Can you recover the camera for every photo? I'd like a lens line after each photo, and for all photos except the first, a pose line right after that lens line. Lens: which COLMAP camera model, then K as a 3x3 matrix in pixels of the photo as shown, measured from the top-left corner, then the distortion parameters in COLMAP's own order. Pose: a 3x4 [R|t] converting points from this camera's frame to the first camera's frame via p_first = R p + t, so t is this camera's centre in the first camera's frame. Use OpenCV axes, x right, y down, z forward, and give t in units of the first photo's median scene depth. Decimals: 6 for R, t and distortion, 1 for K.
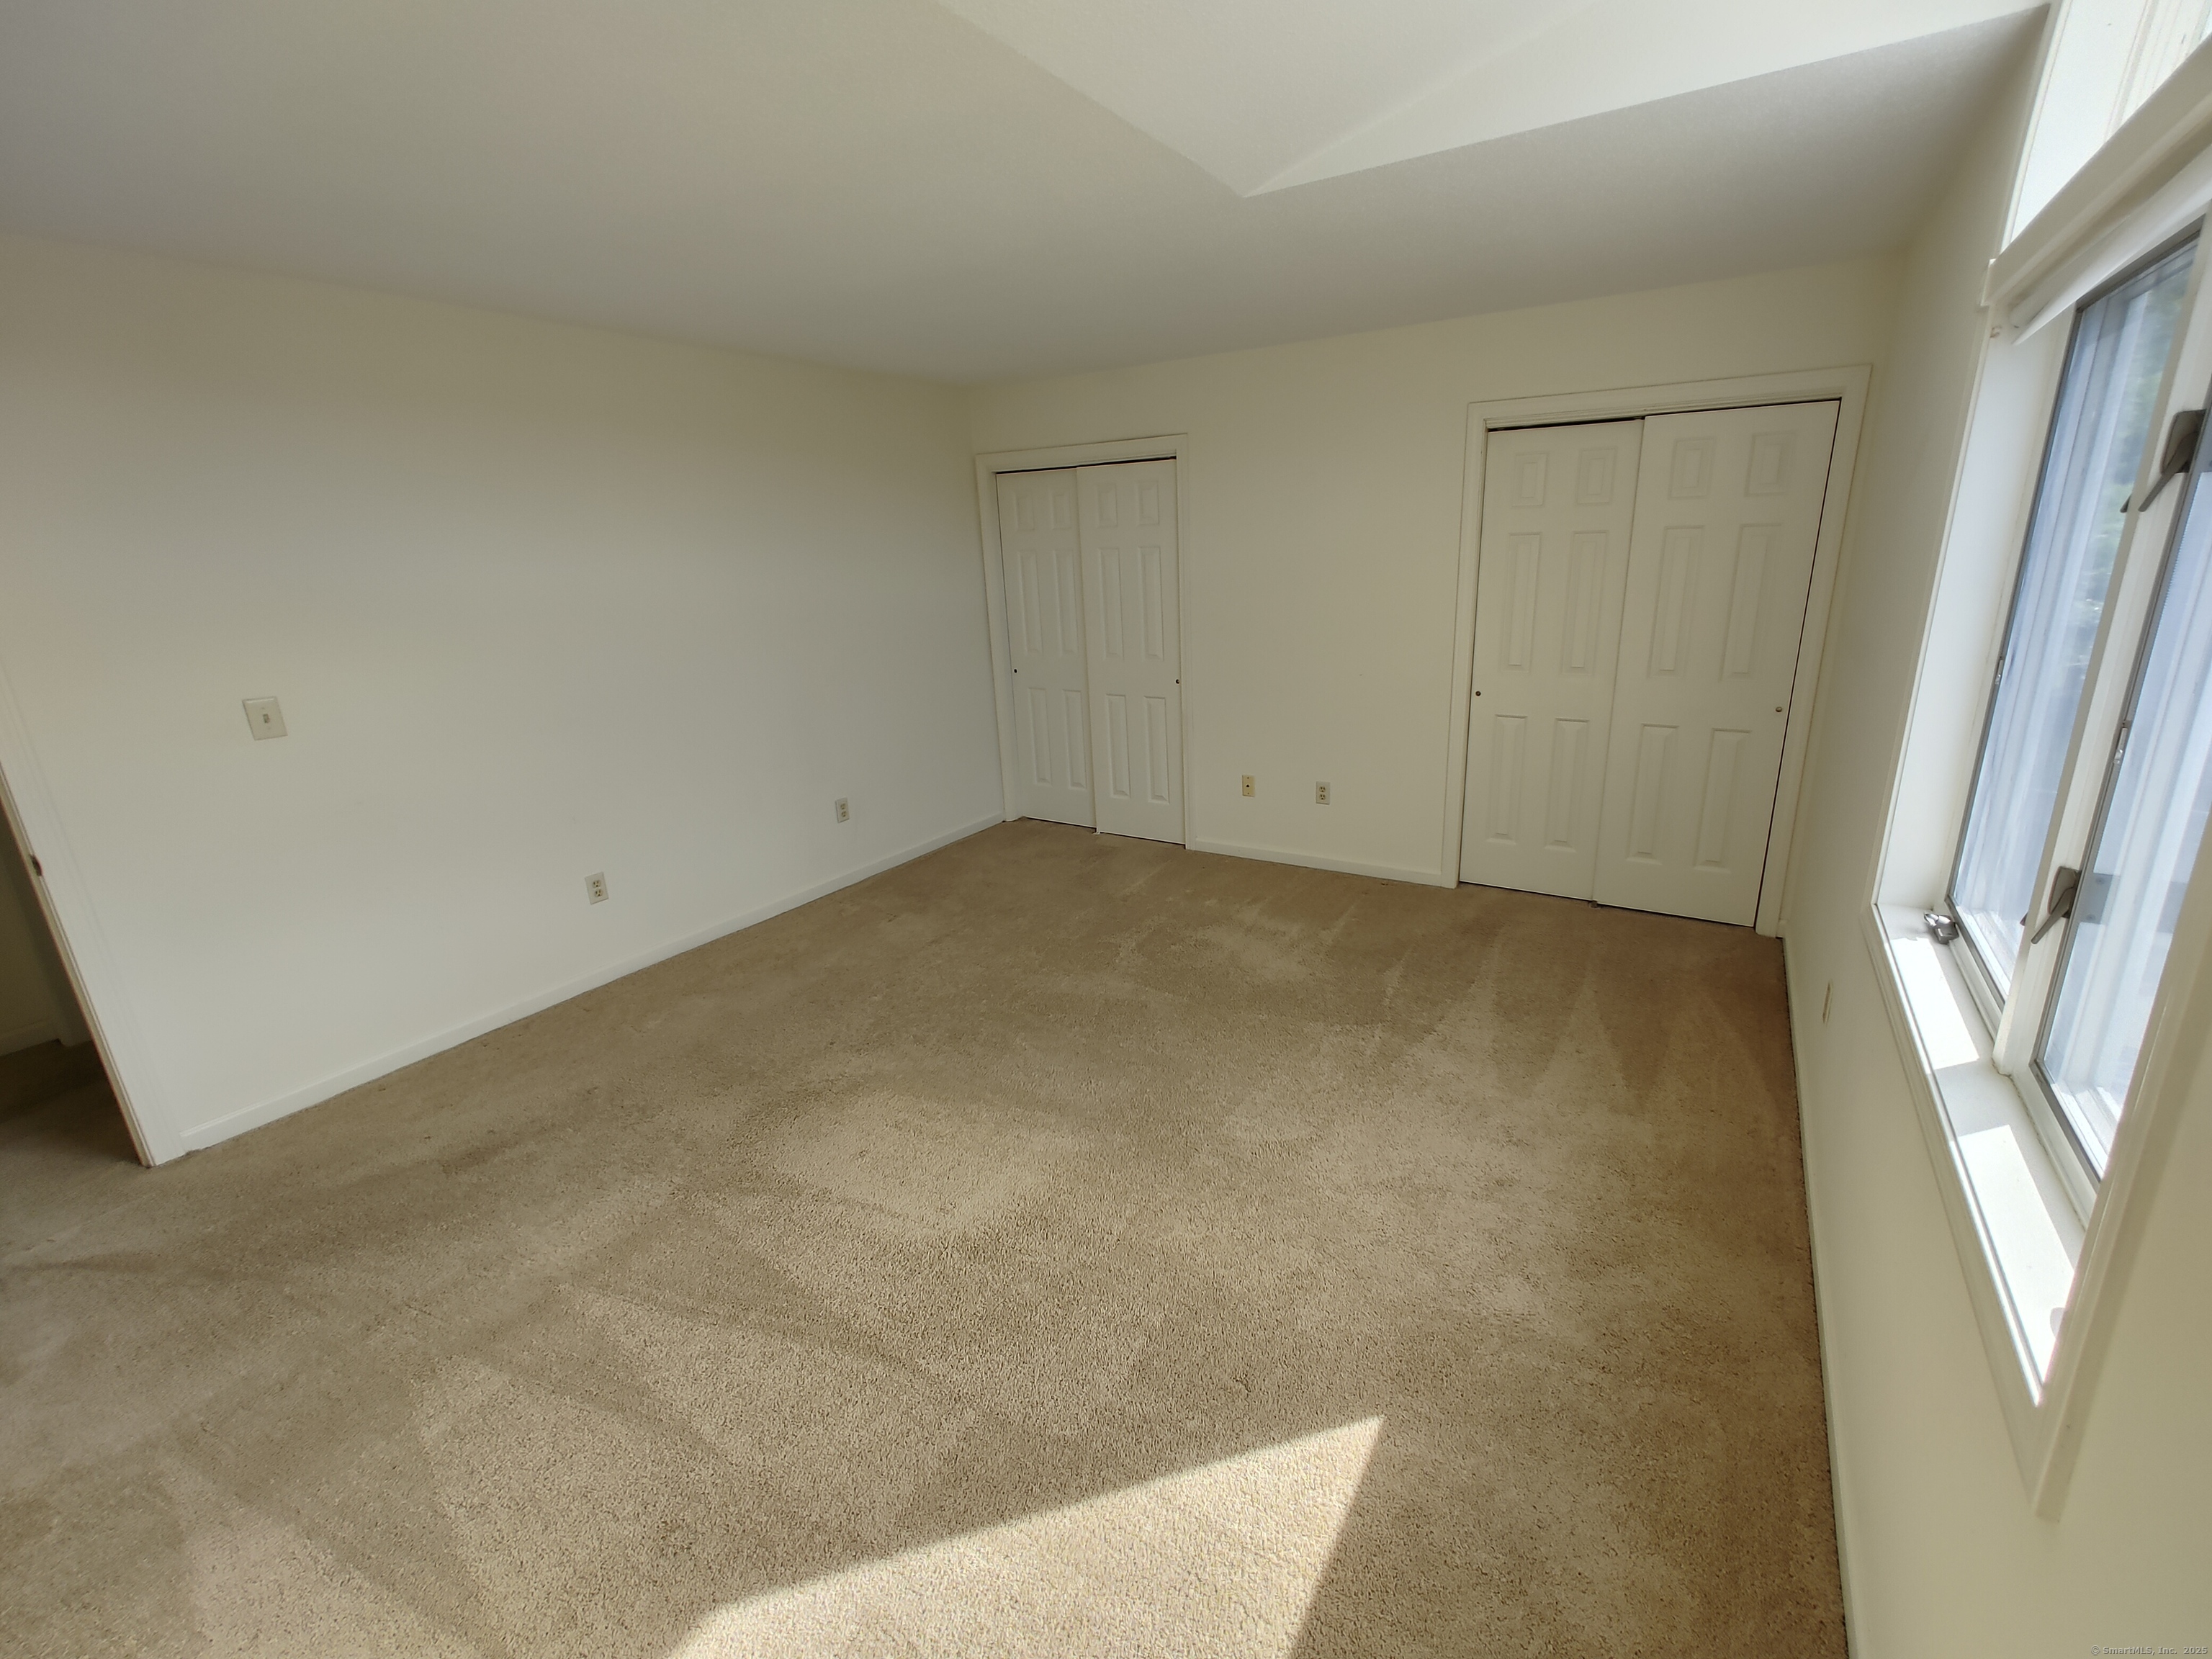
lens RADIAL K [[938.6, 0, 1167.8], [0, 938.6, 815.5], [0, 0, 1]] dist [-0.000847, -0.000099]
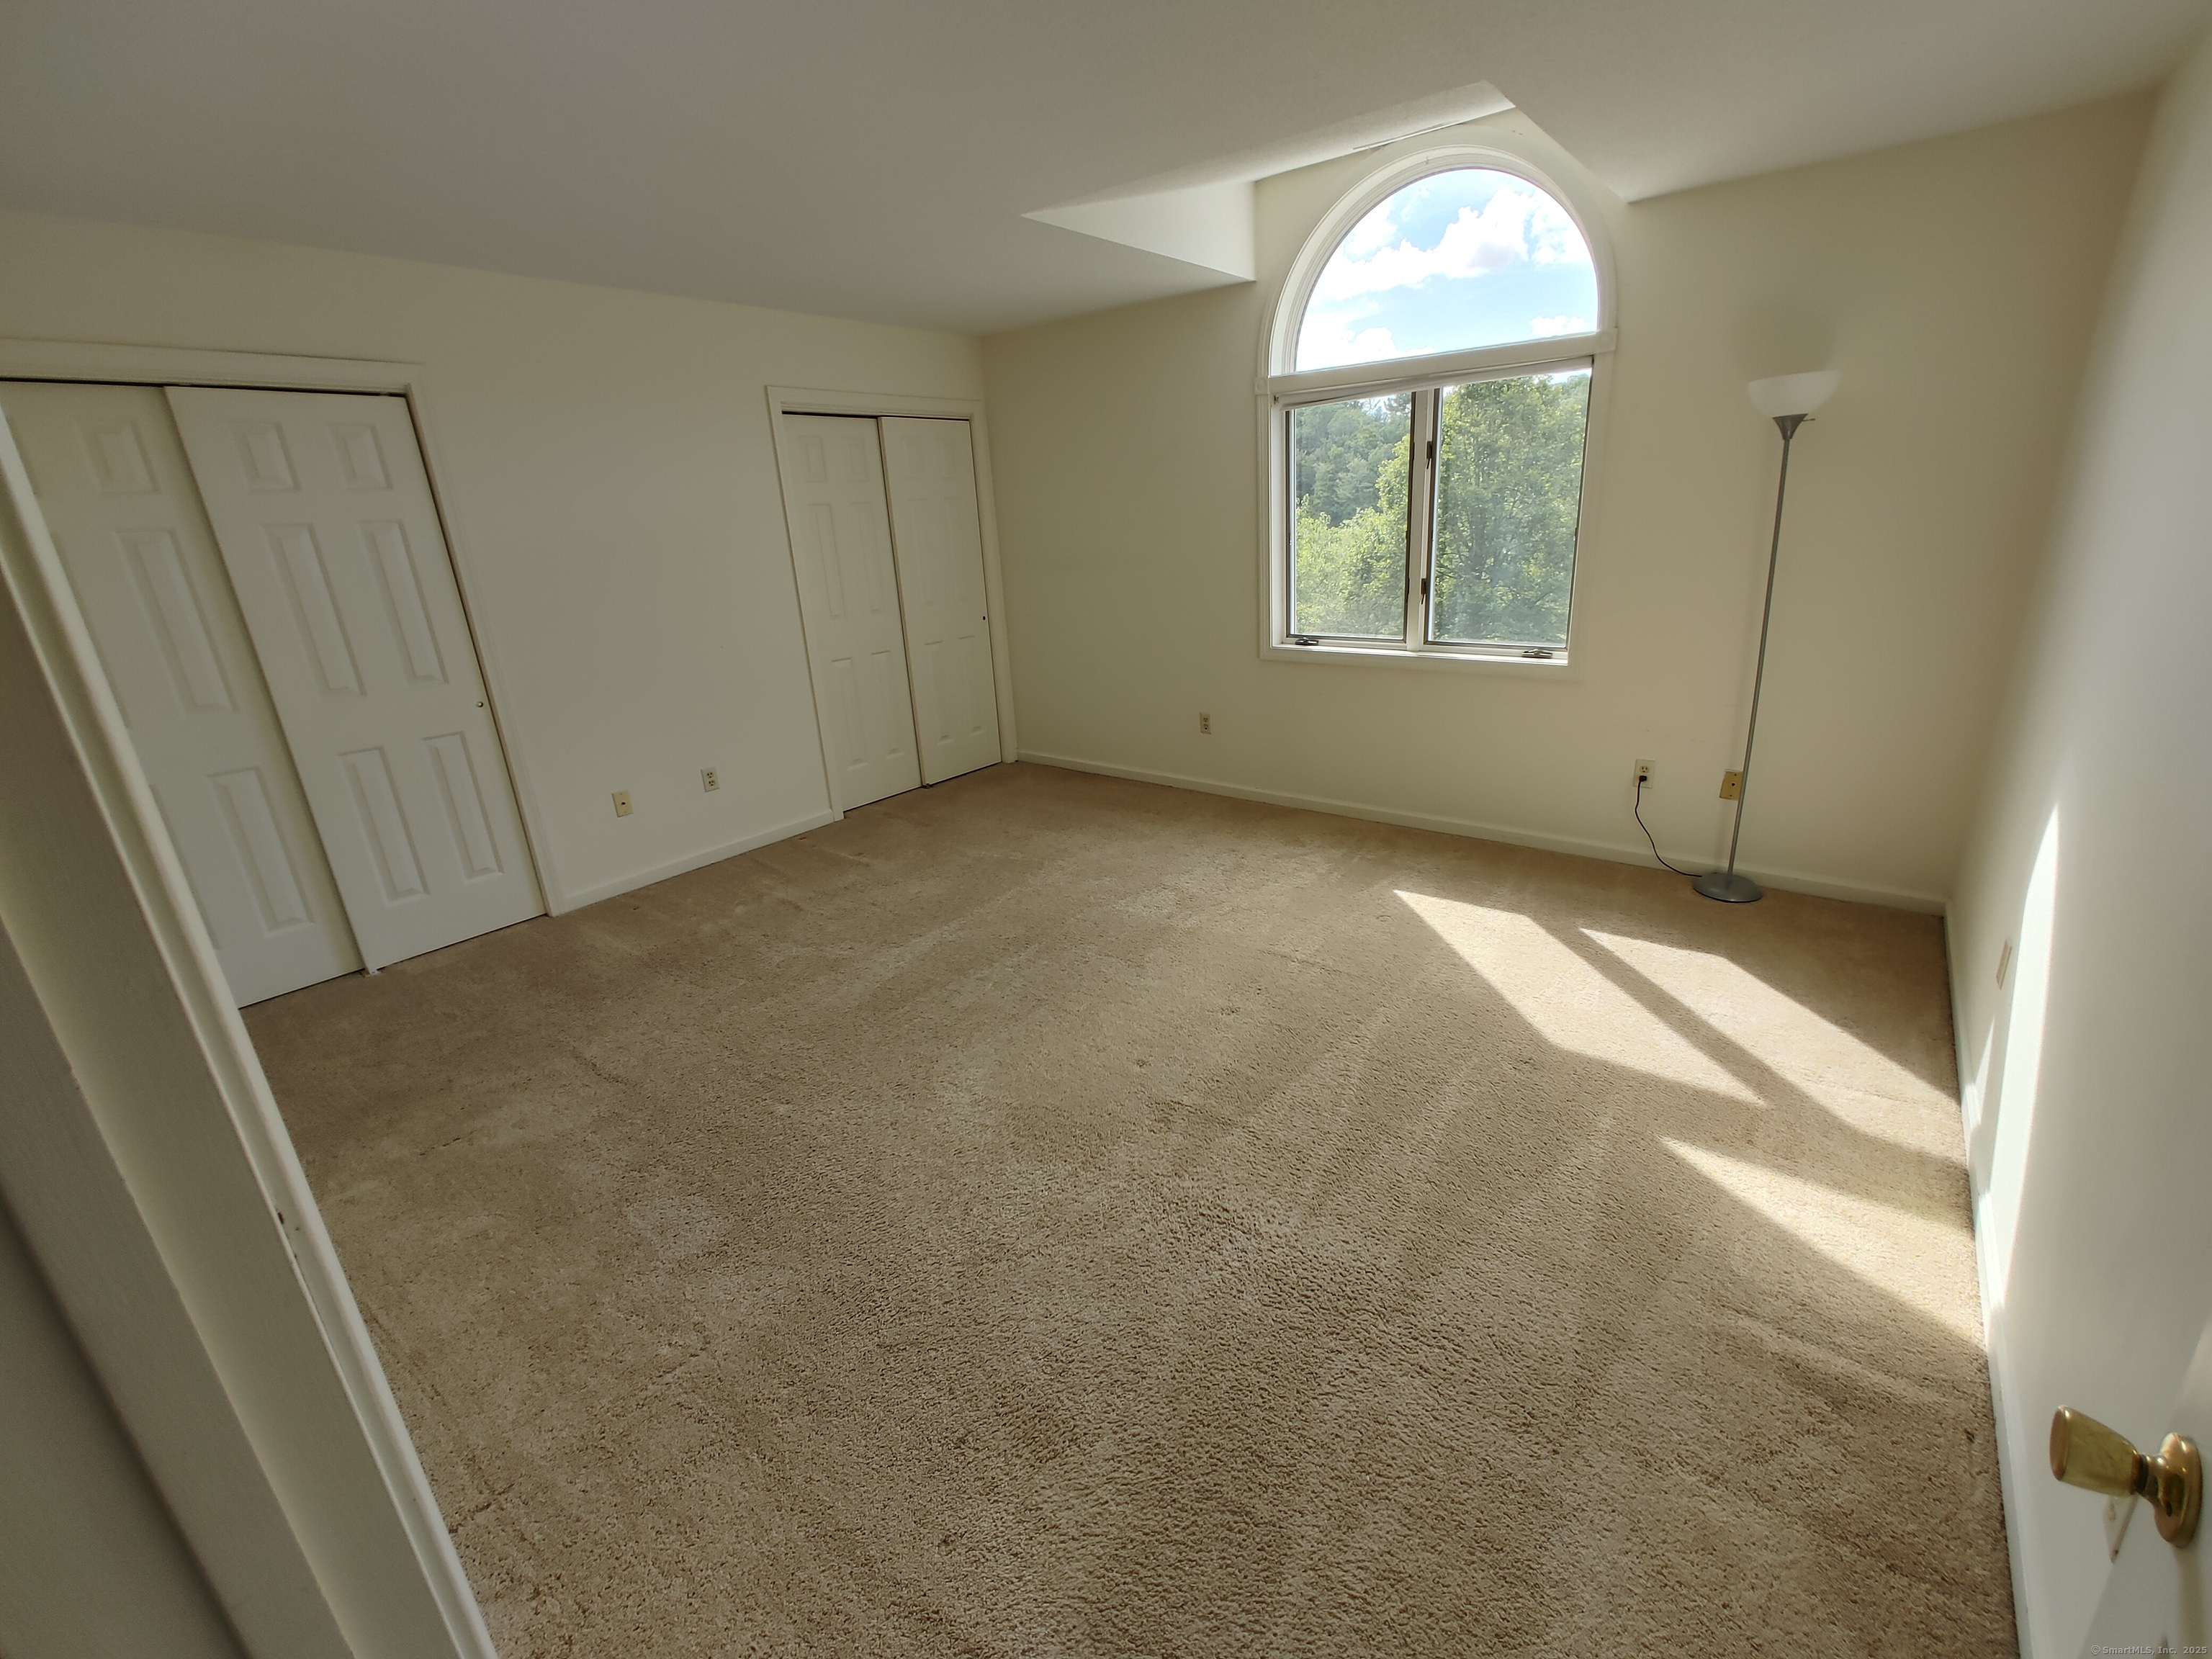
lens RADIAL K [[946.3, 0, 1116.3], [0, 946.3, 835.8], [0, 0, 1]] dist [0.003125, 0.000032]
pose [[0.132445, -0.296130, 0.945920, -0.752531], [0.324356, 0.914733, 0.240951, -0.073964], [-0.936617, 0.274902, 0.217203, 0.453512]]
